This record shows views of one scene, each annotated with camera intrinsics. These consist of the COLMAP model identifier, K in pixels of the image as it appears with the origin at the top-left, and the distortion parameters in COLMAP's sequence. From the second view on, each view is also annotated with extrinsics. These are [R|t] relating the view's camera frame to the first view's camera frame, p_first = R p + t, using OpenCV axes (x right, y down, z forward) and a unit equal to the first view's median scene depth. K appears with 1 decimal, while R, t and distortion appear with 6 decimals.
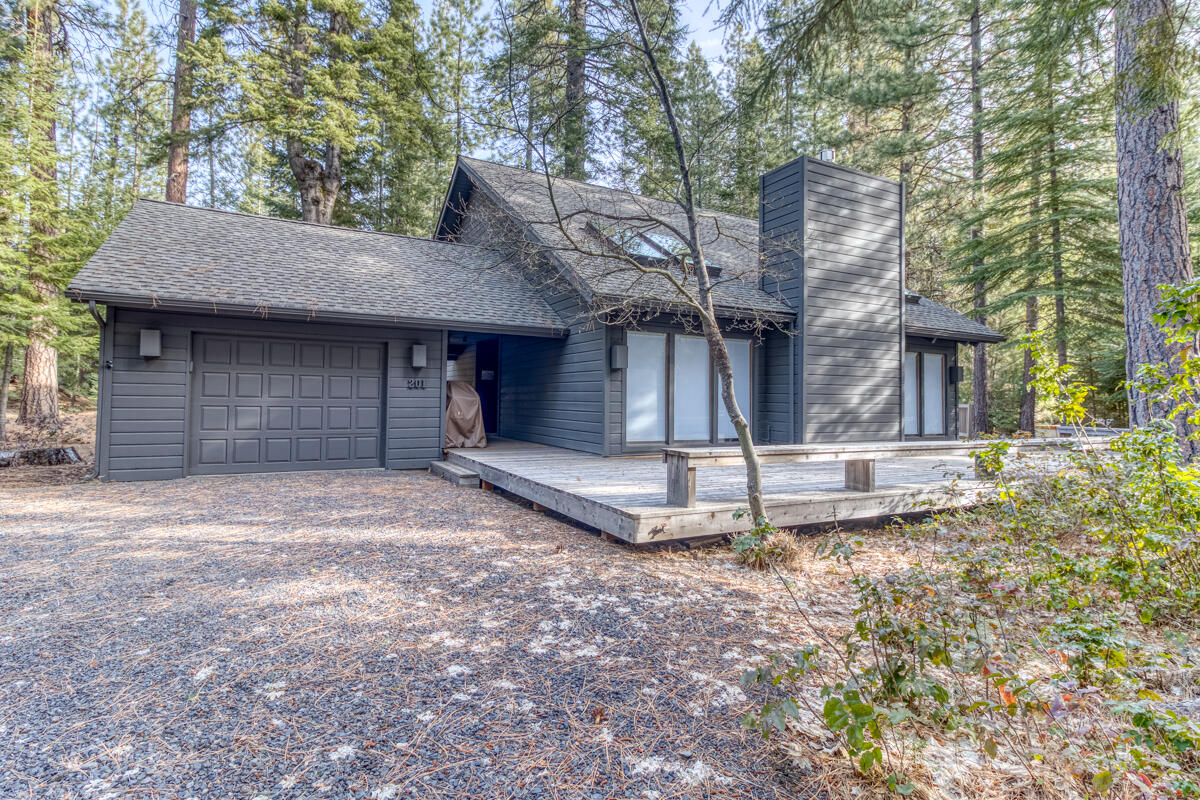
lens RADIAL K [[618.5, 0, 599.4], [0, 618.5, 379.2], [0, 0, 1]] dist [0.013392, -0.018193]
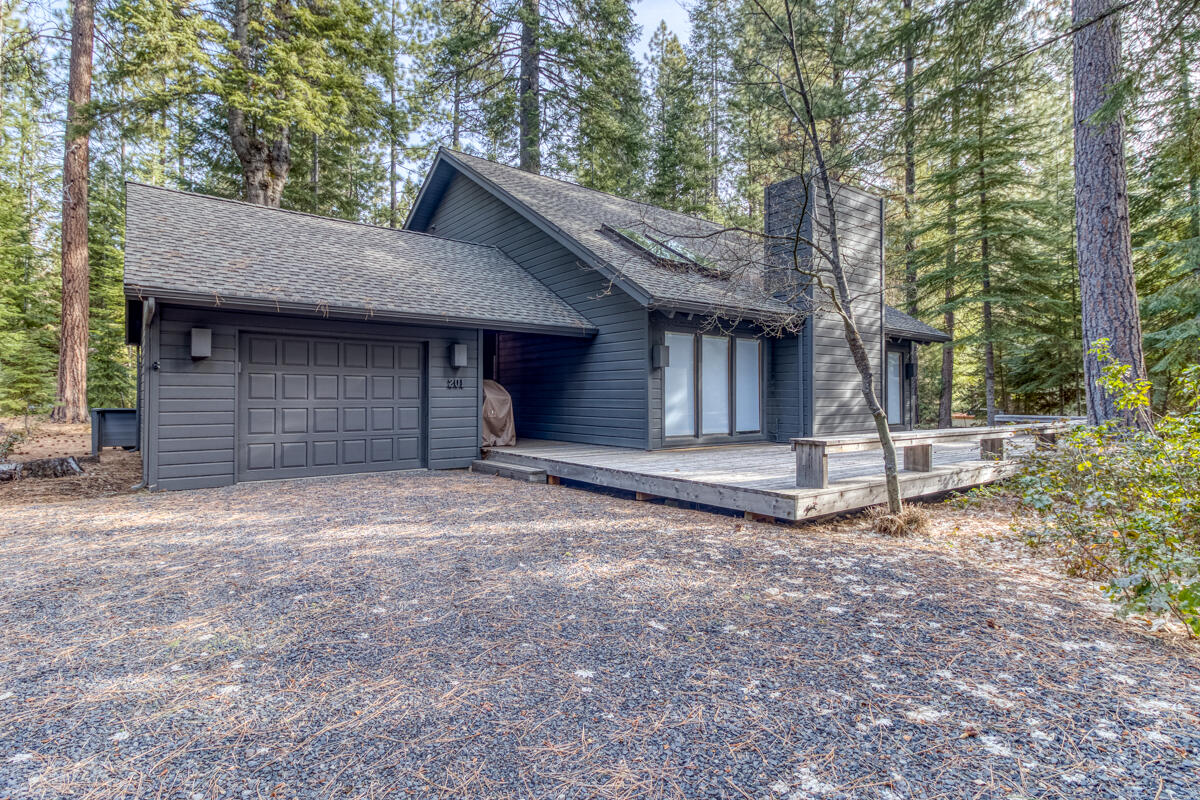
lens RADIAL K [[639.8, 0, 597.4], [0, 639.8, 385.0], [0, 0, 1]] dist [0.014977, -0.018698]
pose [[0.983671, -0.009414, 0.179729, -0.273269], [0.006671, 0.999852, 0.015858, -0.004922], [-0.179852, -0.014400, 0.983588, -0.058410]]
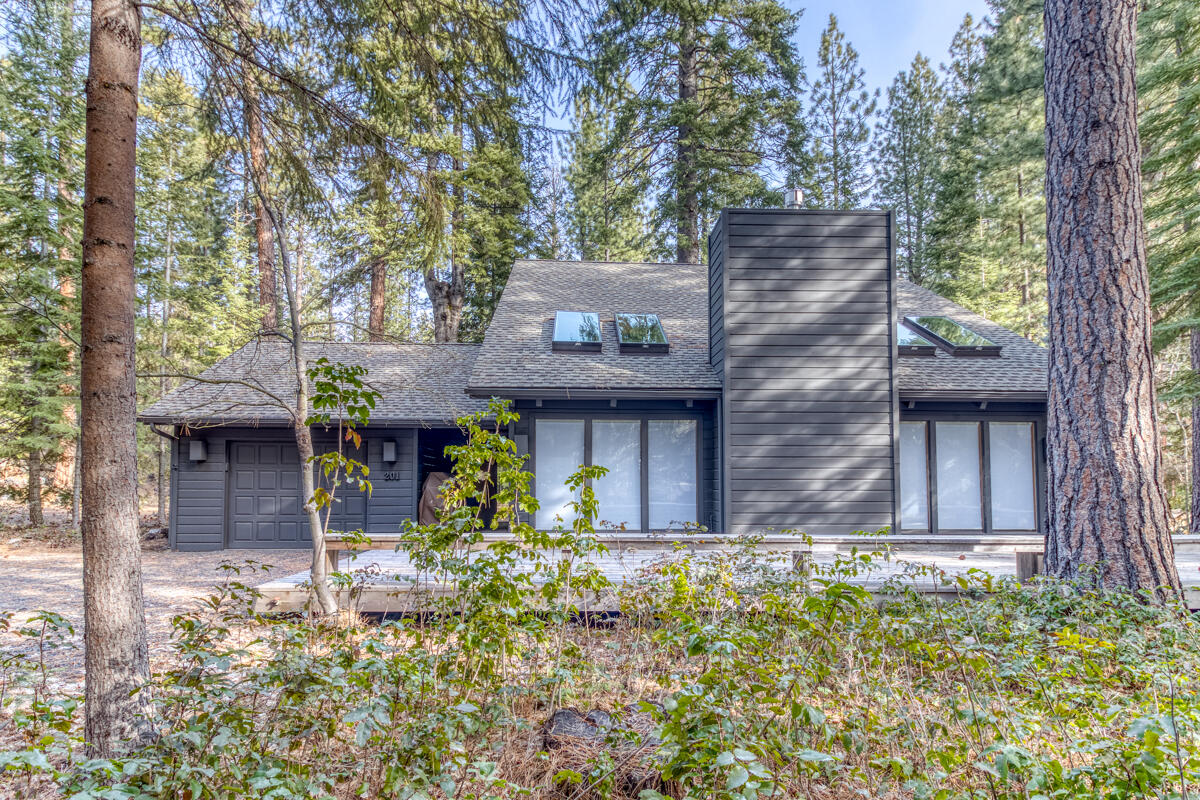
lens RADIAL K [[653.3, 0, 598.1], [0, 653.3, 457.0], [0, 0, 1]] dist [0.032276, -0.021514]
pose [[0.891925, -0.031216, -0.451105, 0.633969], [0.024773, 0.999489, -0.020181, 0.006748], [0.451505, 0.006824, 0.892243, 0.094923]]
